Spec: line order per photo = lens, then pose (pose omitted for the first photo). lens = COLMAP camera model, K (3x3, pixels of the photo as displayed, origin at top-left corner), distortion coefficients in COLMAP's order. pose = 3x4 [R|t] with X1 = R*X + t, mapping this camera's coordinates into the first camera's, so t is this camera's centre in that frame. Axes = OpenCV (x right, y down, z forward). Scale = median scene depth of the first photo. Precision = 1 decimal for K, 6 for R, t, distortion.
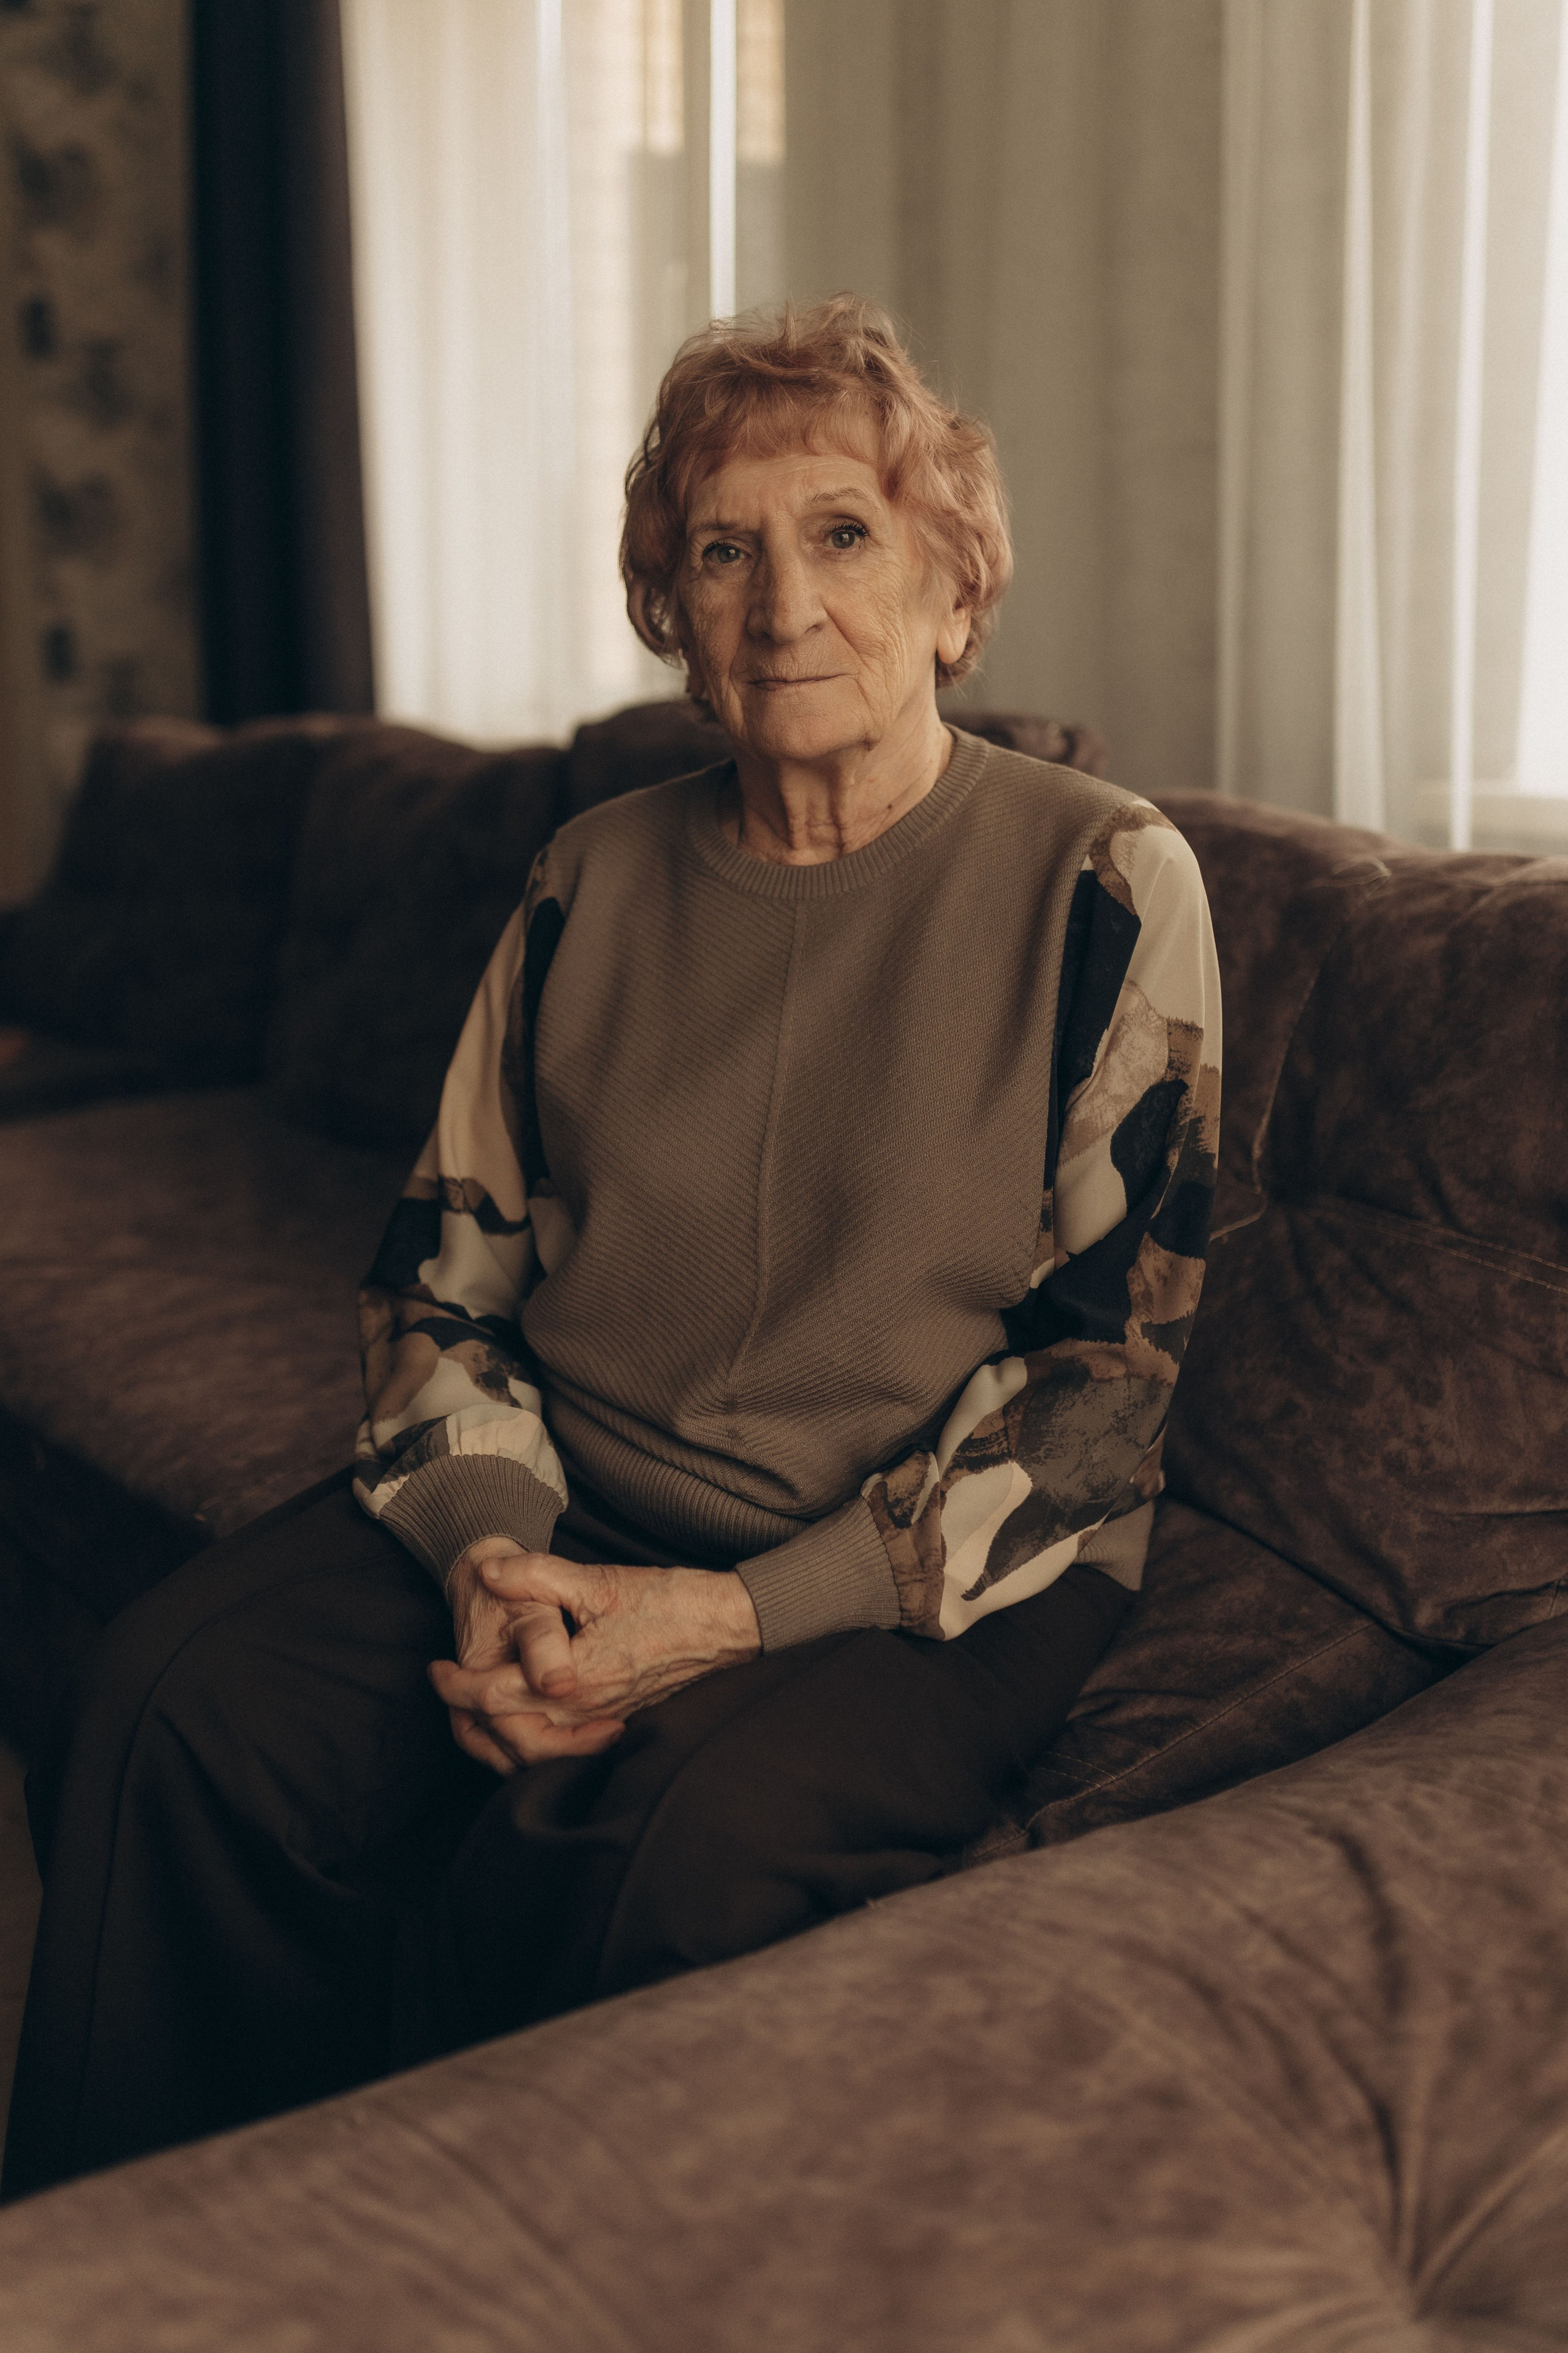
lens RADIAL K [[2416.1, 0, 771.6], [0, 2416.1, 1051.8], [0, 0, 1]] dist [-0.021538, 0.000000]
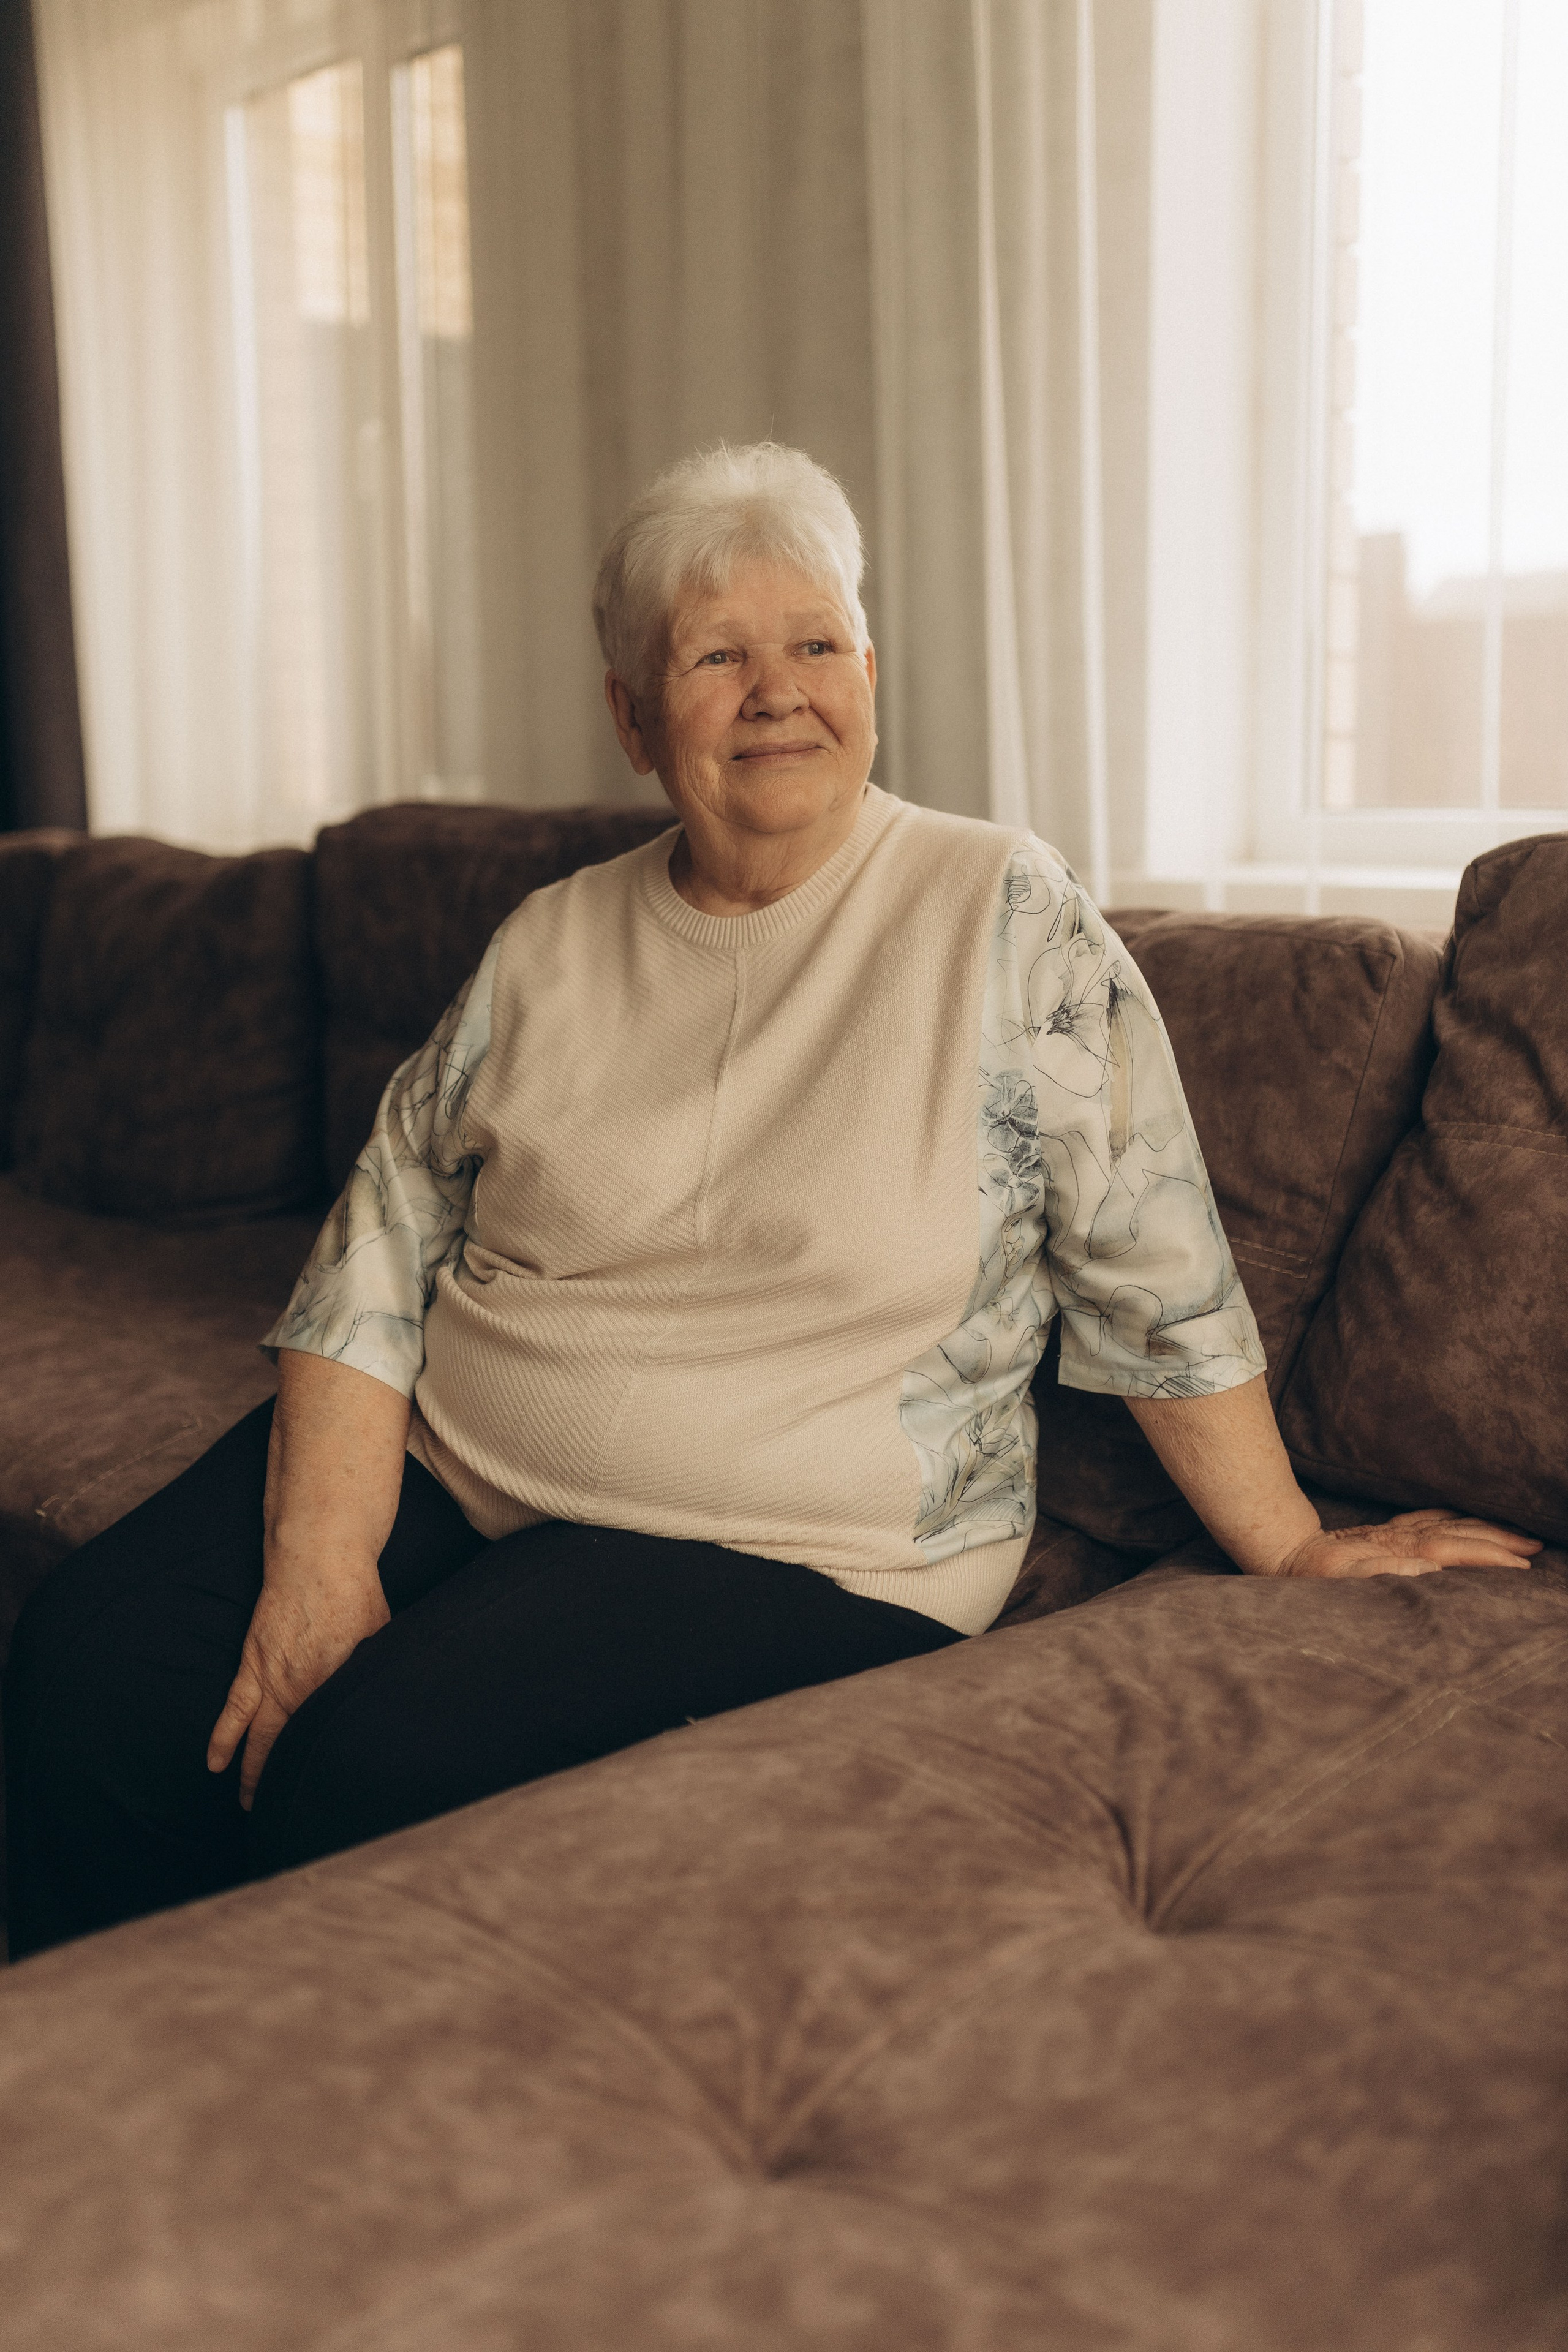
lens RADIAL K [[2415.2, 0, 738.0], [0, 2415.2, 992.4], [0, 0, 1]] dist [-0.021538, 0.000000]
pose [[0.990255, -0.017374, 0.138179, -0.084125], [0.030028, 0.995487, -0.090025, 0.076655], [-0.135991, 0.093297, 0.986307, -0.208976]]
